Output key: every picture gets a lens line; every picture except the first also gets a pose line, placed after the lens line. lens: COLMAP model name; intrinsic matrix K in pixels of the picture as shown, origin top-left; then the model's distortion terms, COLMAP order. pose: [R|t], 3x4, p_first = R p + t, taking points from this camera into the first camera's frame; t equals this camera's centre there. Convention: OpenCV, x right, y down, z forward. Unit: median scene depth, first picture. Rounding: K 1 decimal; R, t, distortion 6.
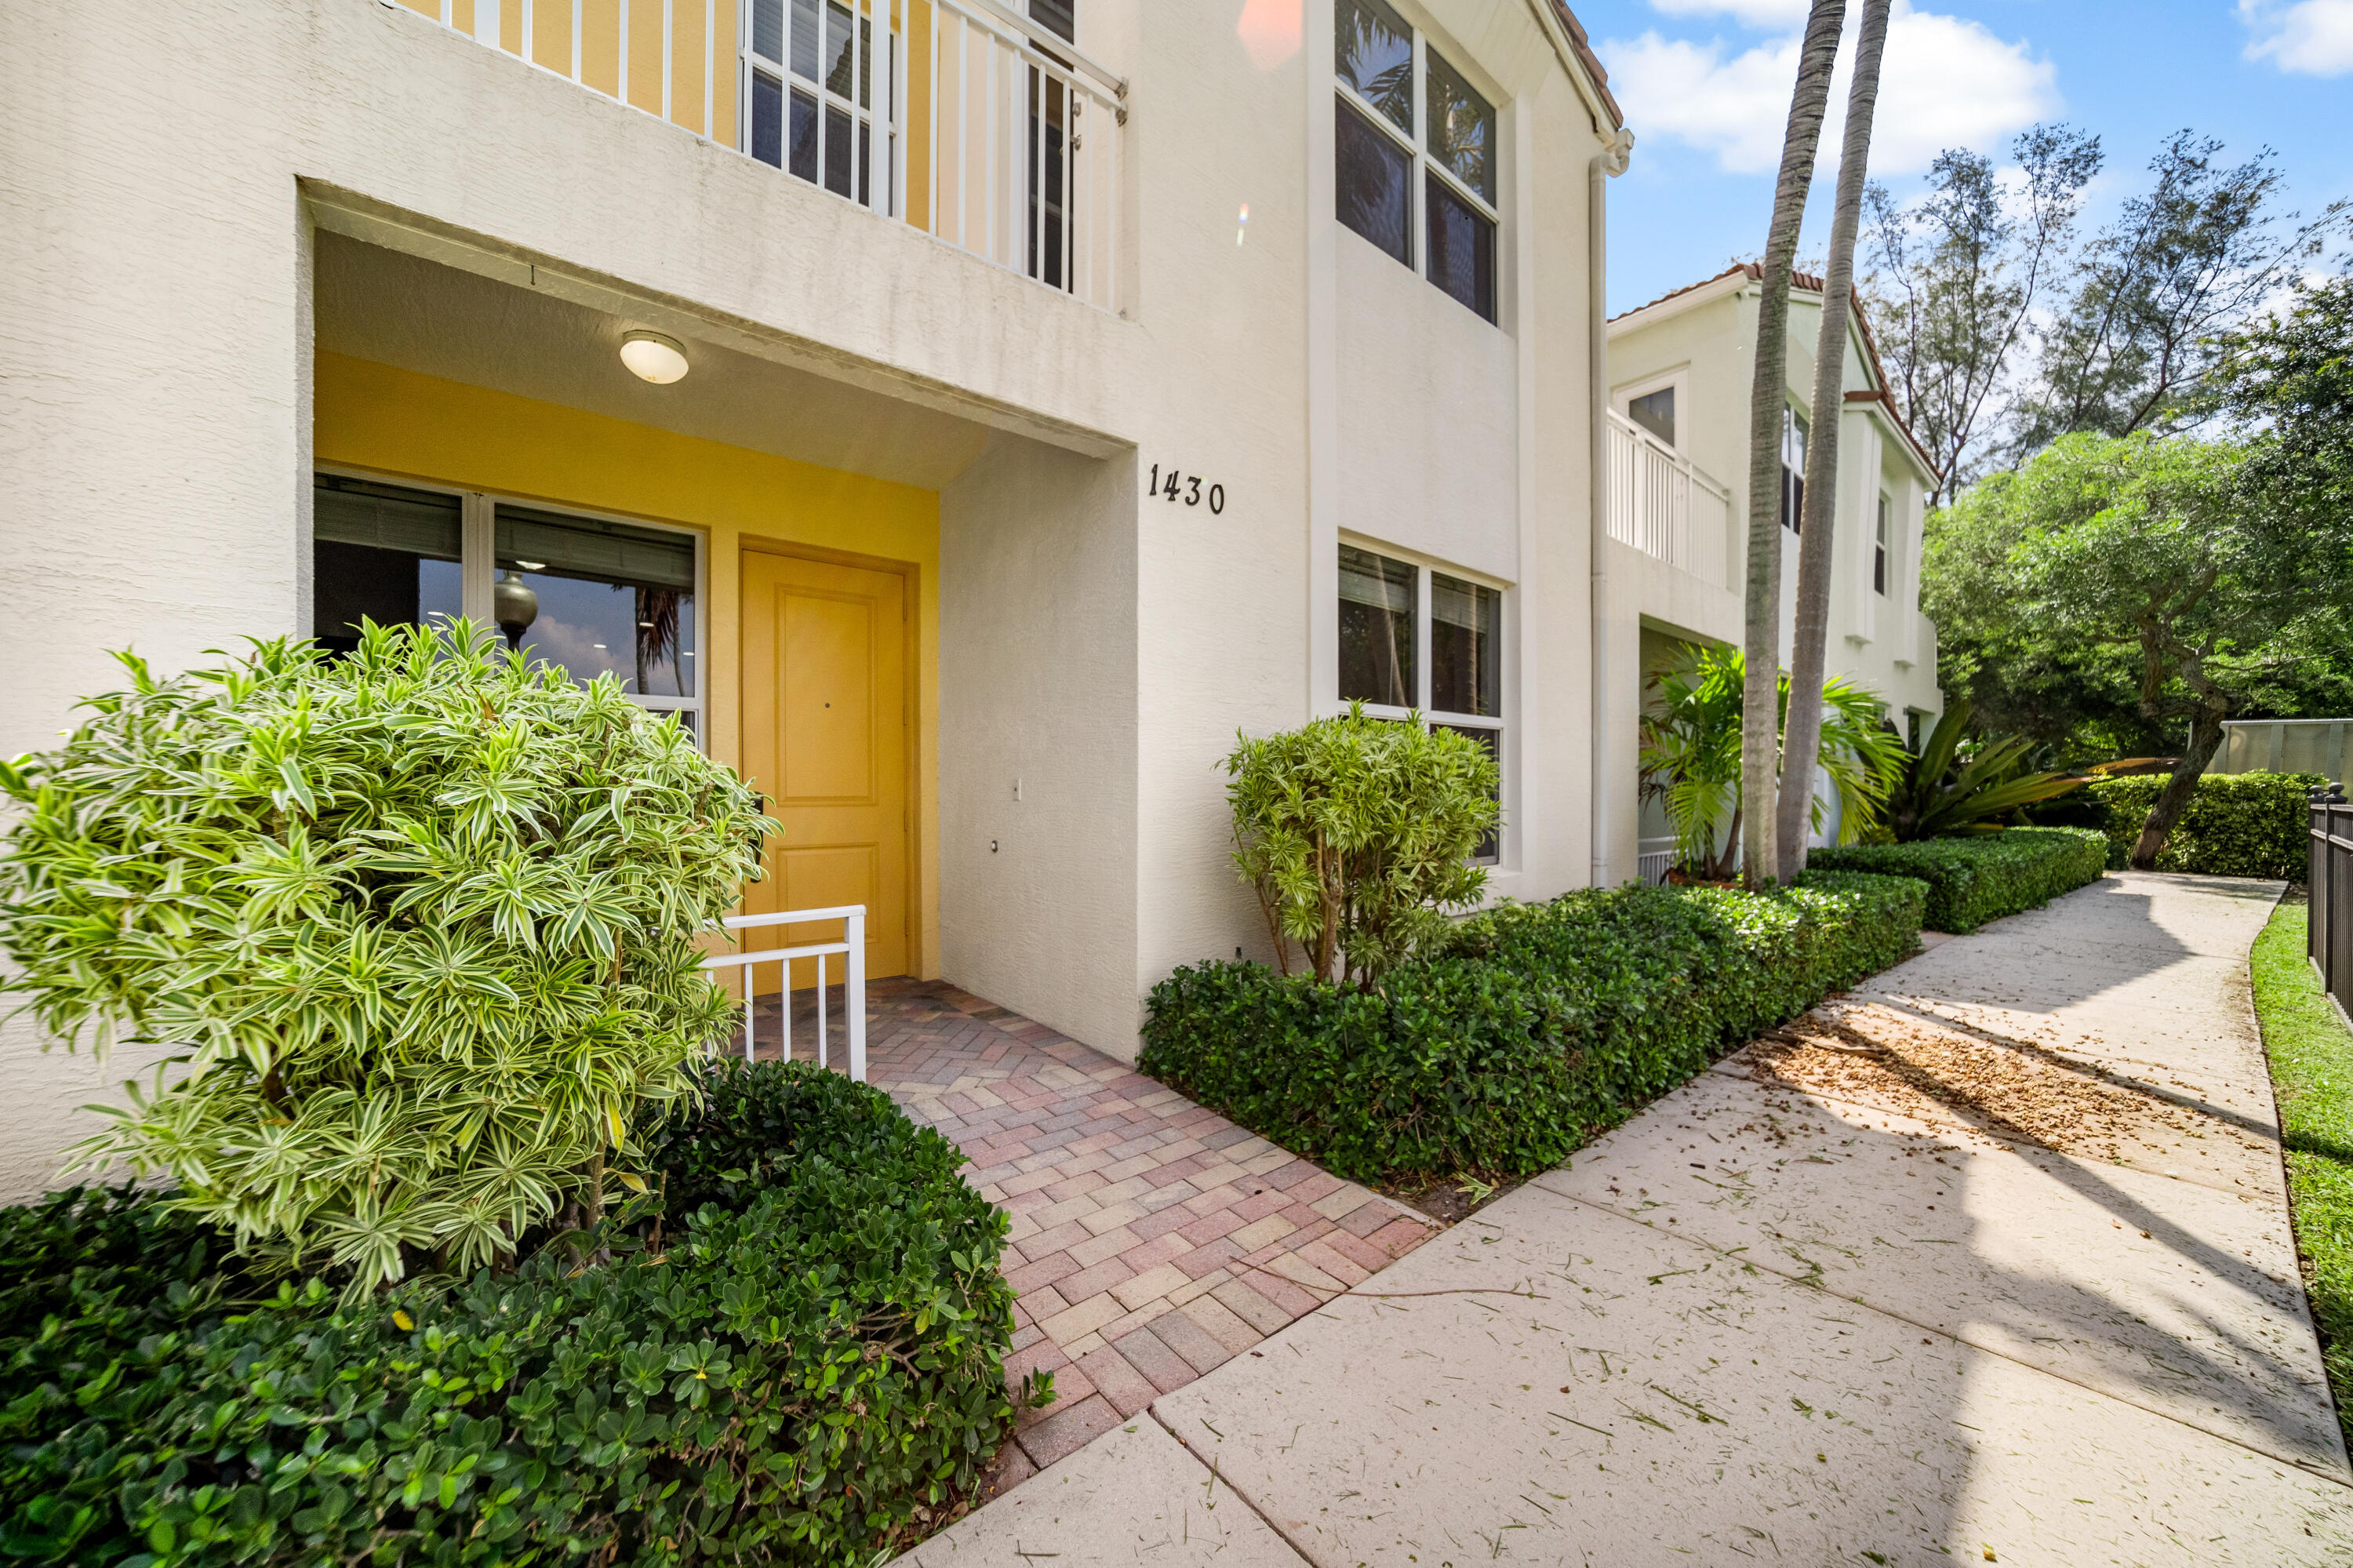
lens RADIAL K [[841.1, 0, 1183.9], [0, 841.1, 797.7], [0, 0, 1]] dist [-0.019706, 0.002736]
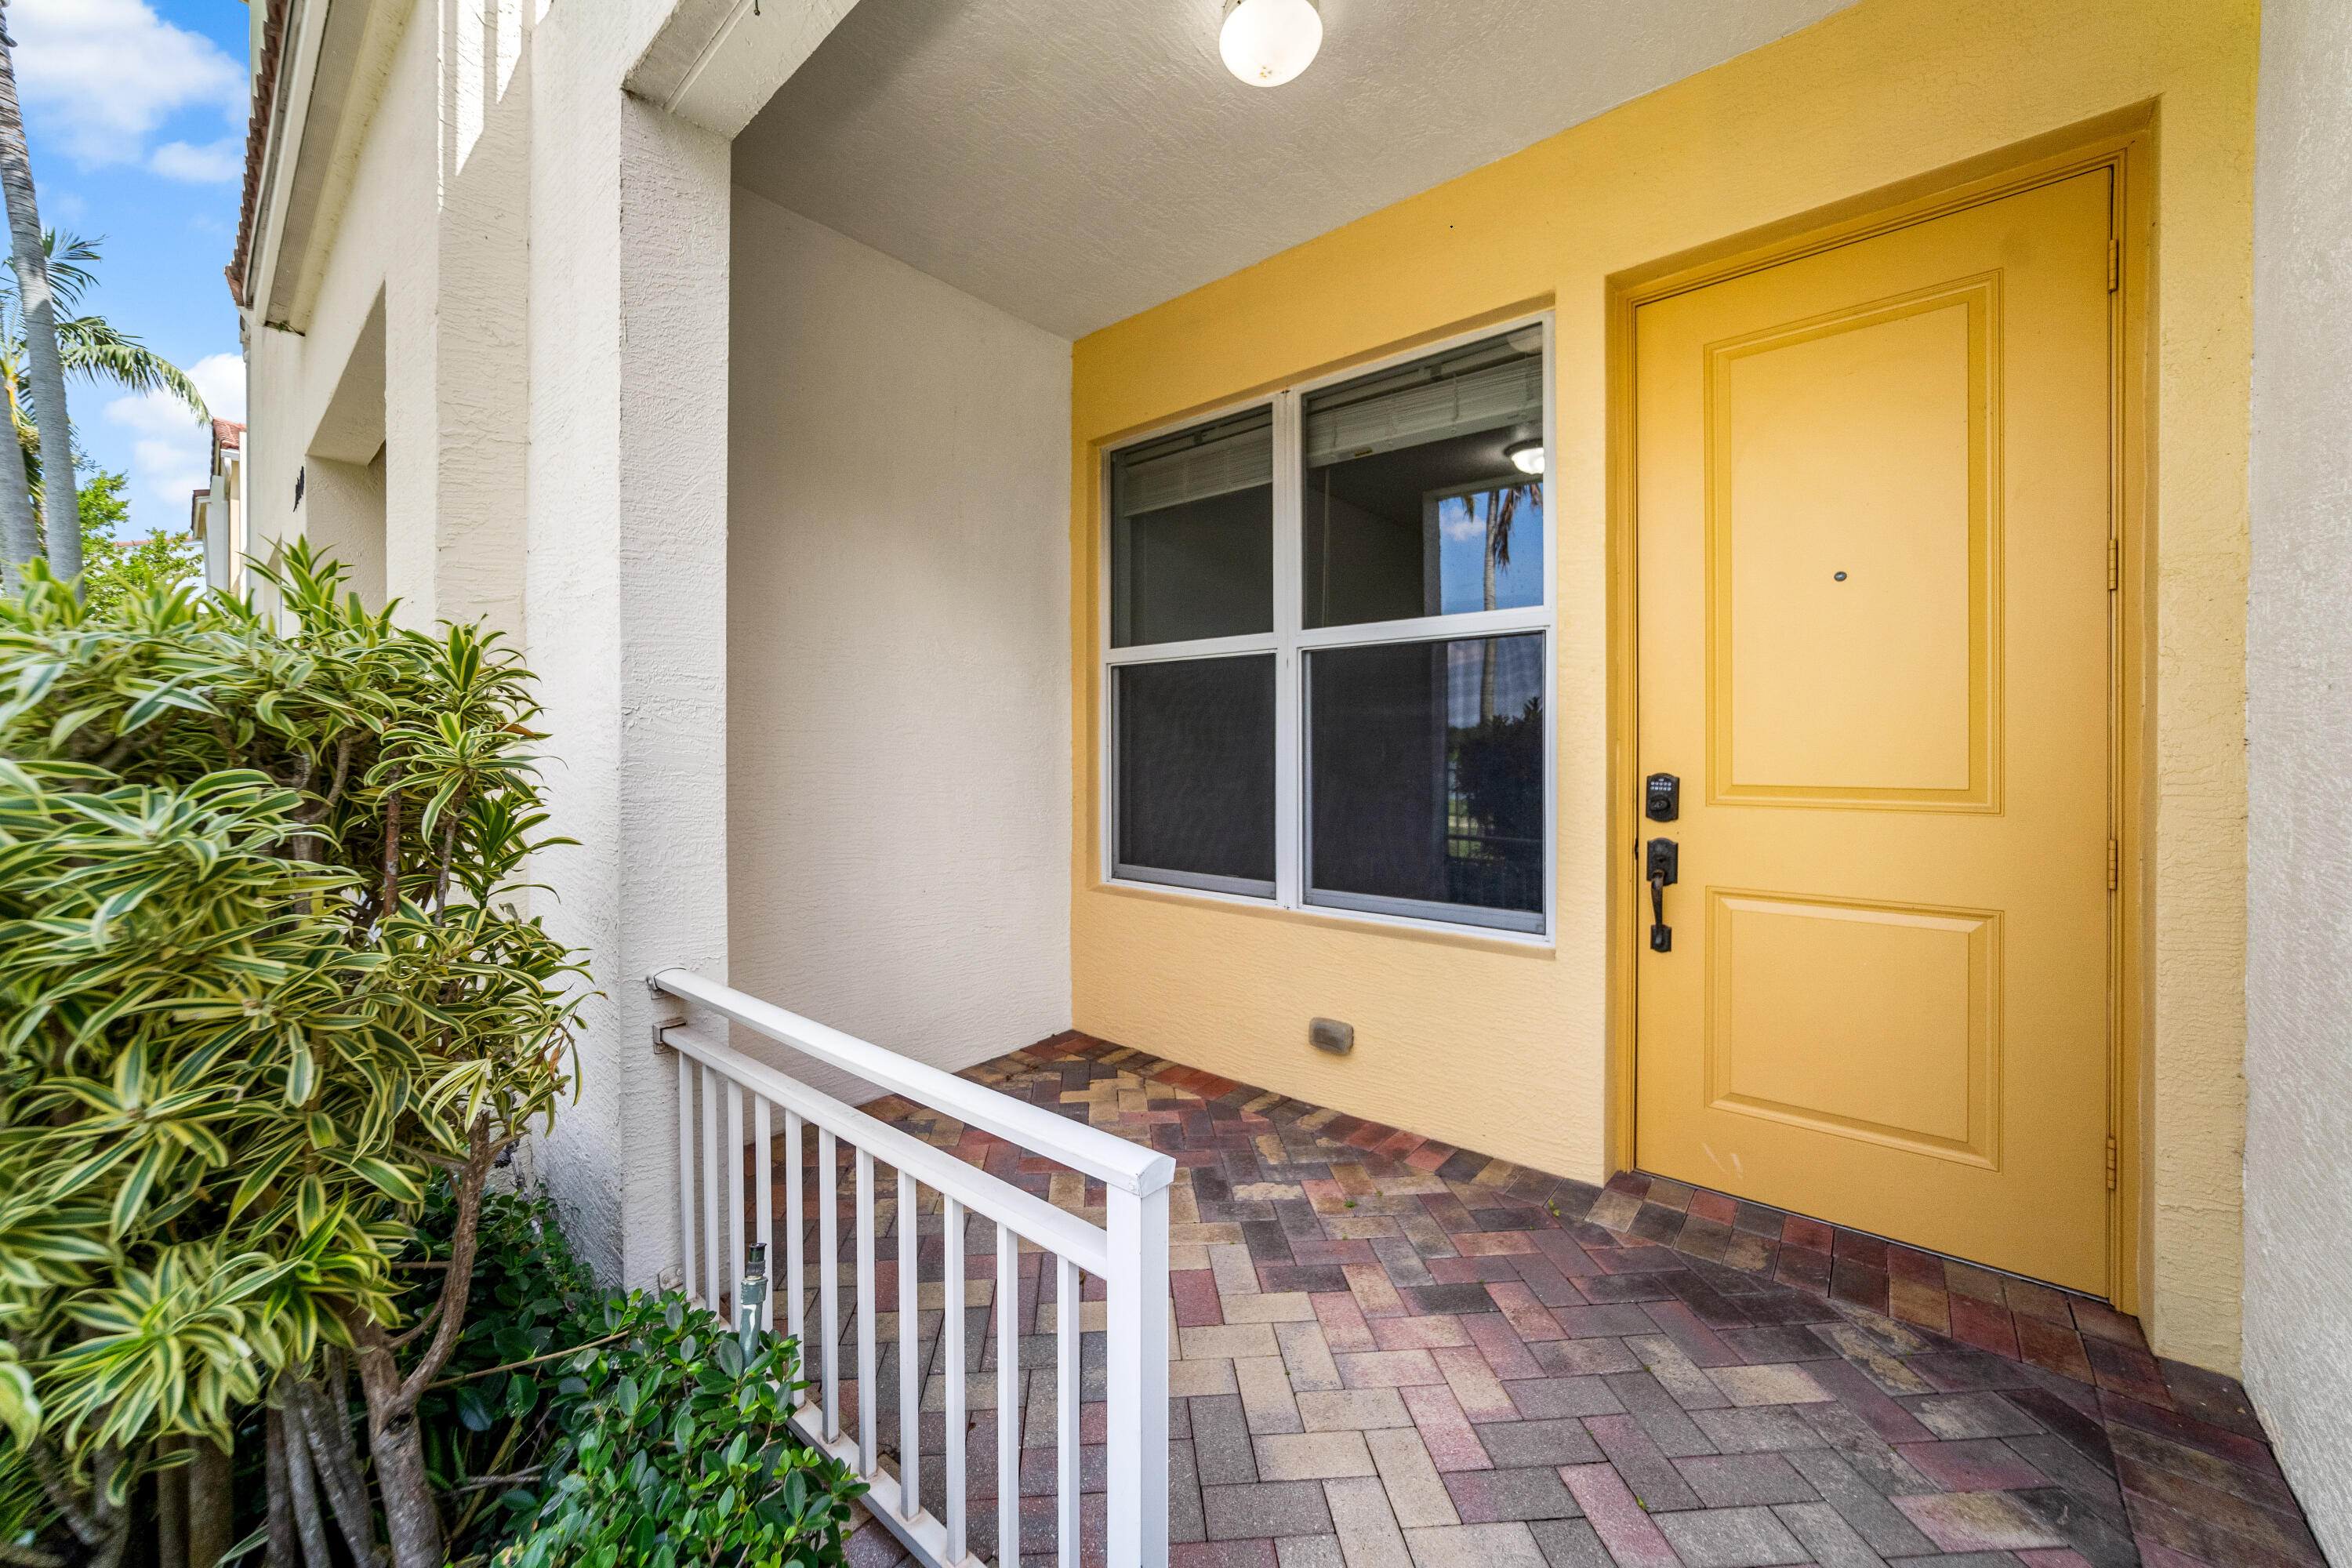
lens RADIAL K [[873.9, 0, 1184.9], [0, 873.9, 744.7], [0, 0, 1]] dist [-0.014682, 0.004636]
pose [[0.147569, 0.000813, -0.989051, -0.039005], [-0.004613, 0.999989, 0.000134, -0.026394], [0.989041, 0.004543, 0.147572, 0.776370]]
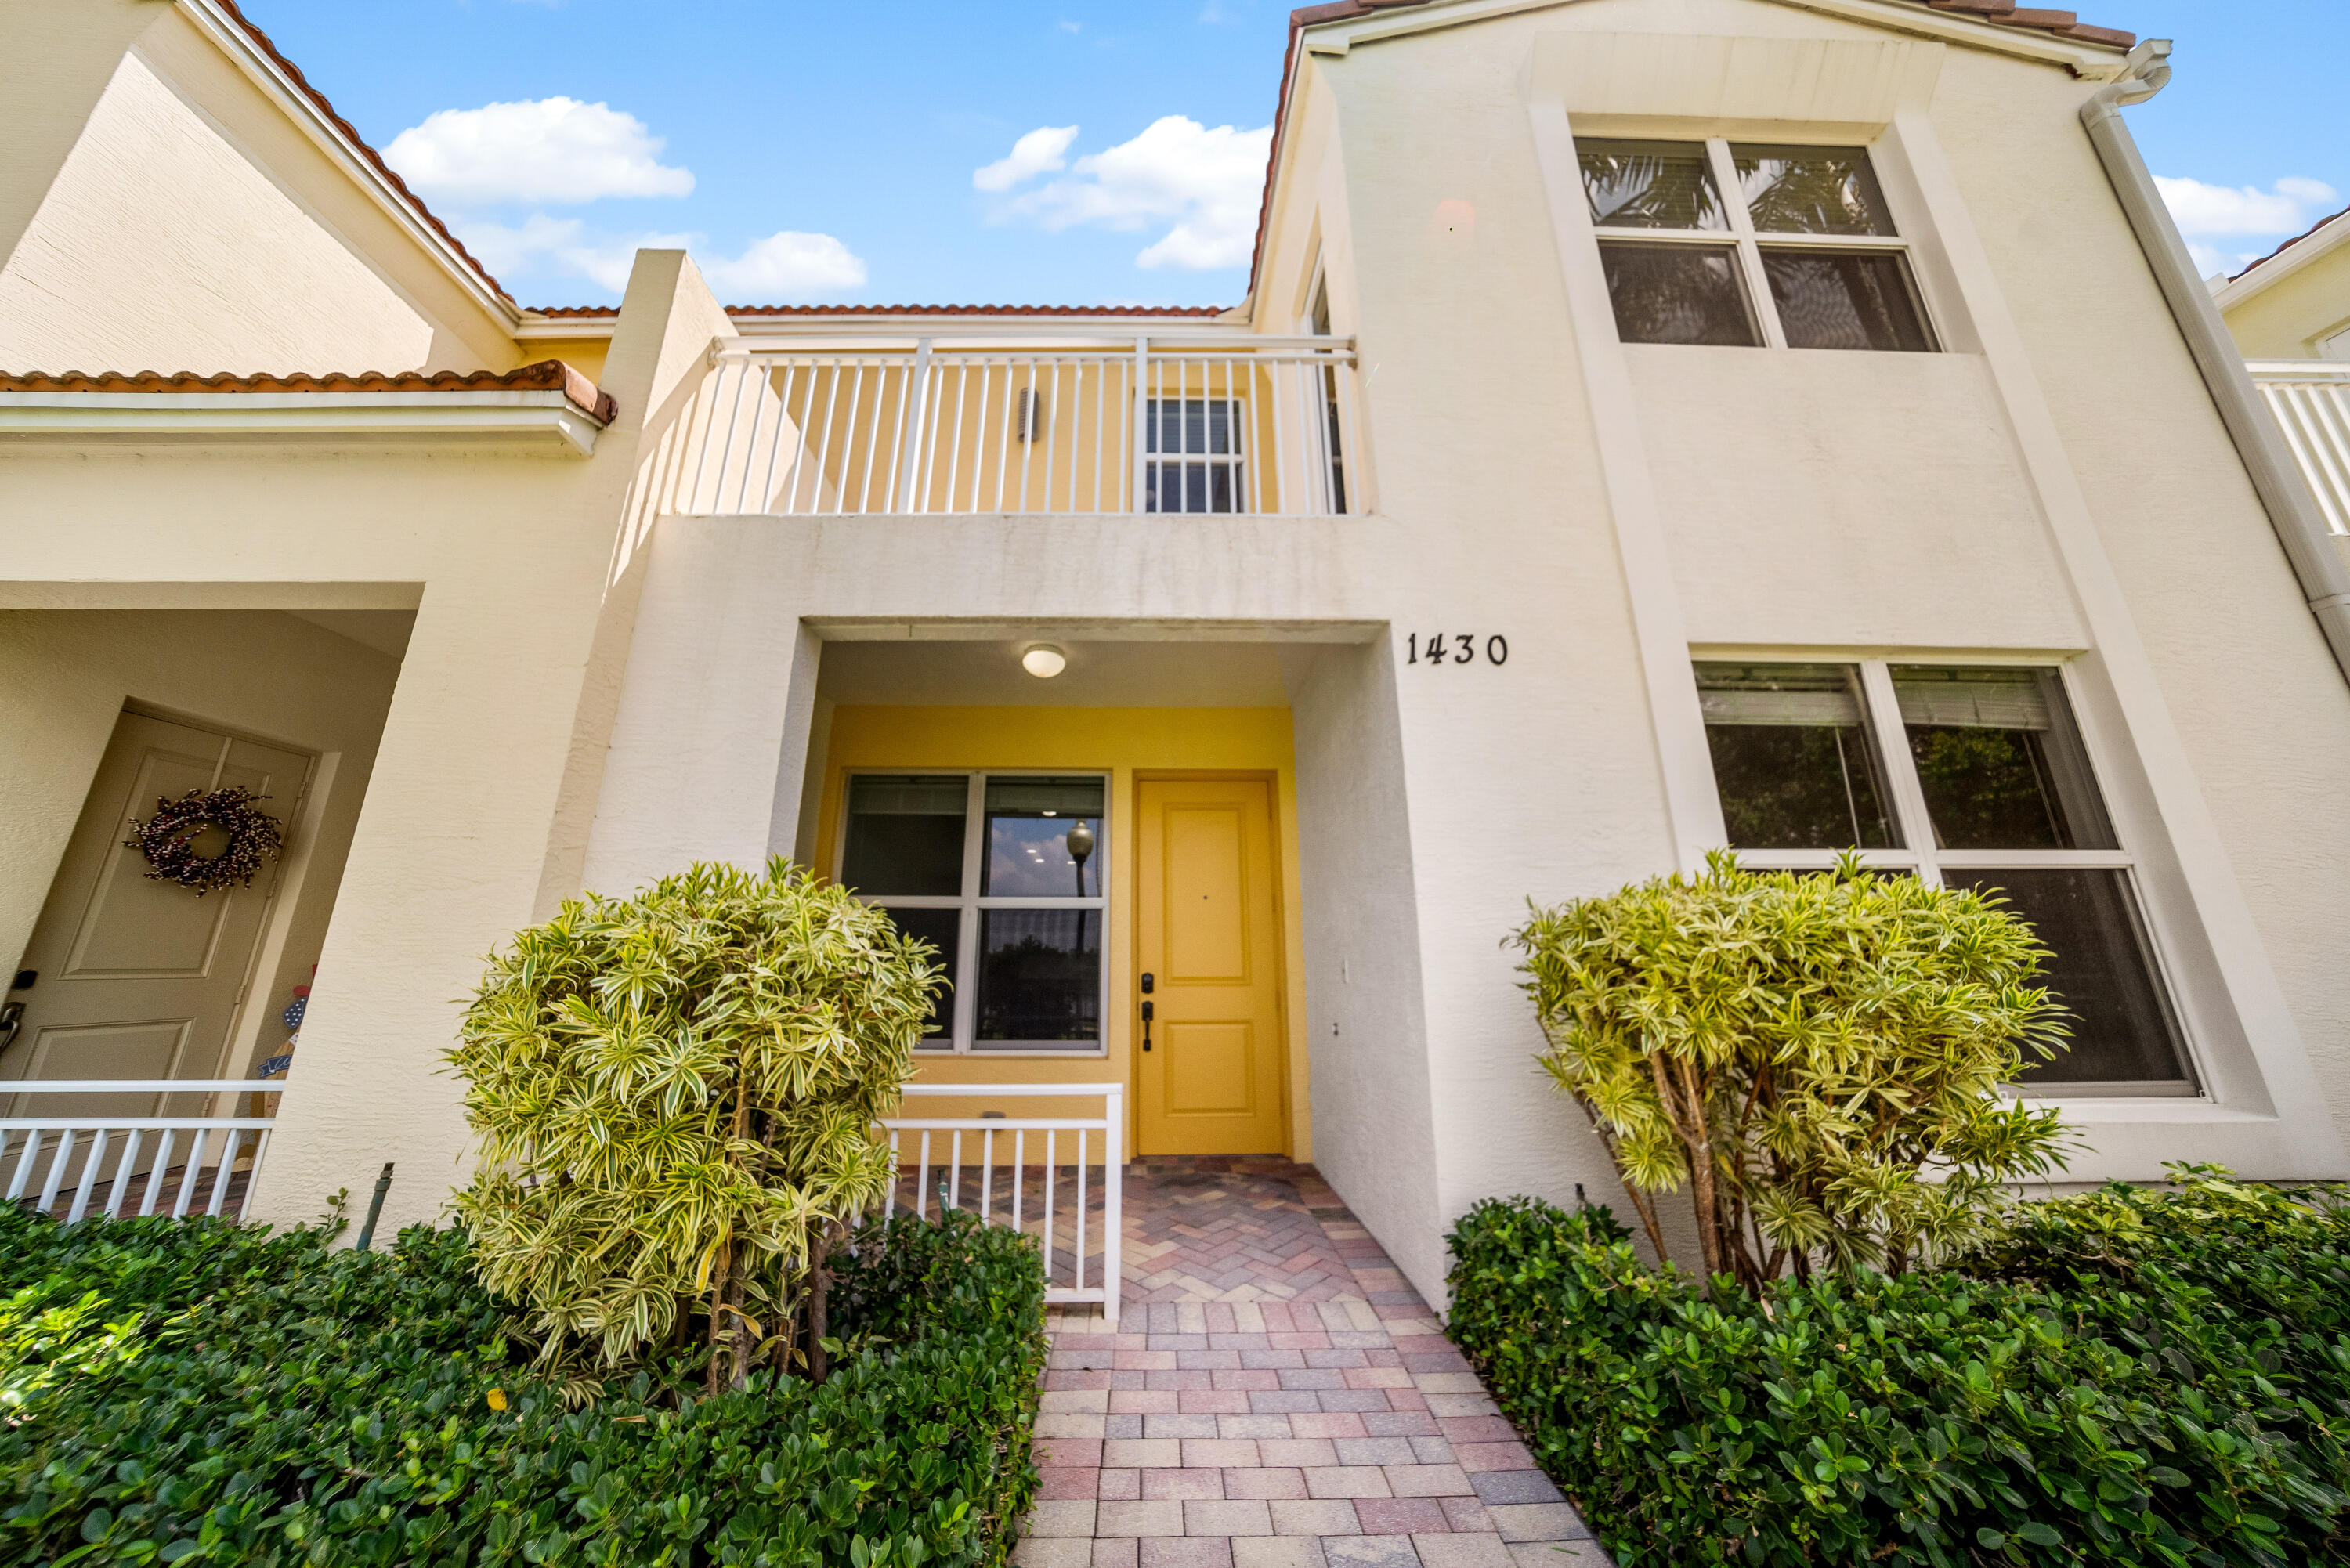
lens RADIAL K [[719.1, 0, 1152.1], [0, 719.1, 779.1], [0, 0, 1]] dist [-0.026061, 0.004759]
pose [[0.777143, -0.157435, -0.609314, 0.212467], [-0.007036, 0.965969, -0.258561, -0.008940], [0.629285, 0.205226, 0.749588, 0.201109]]
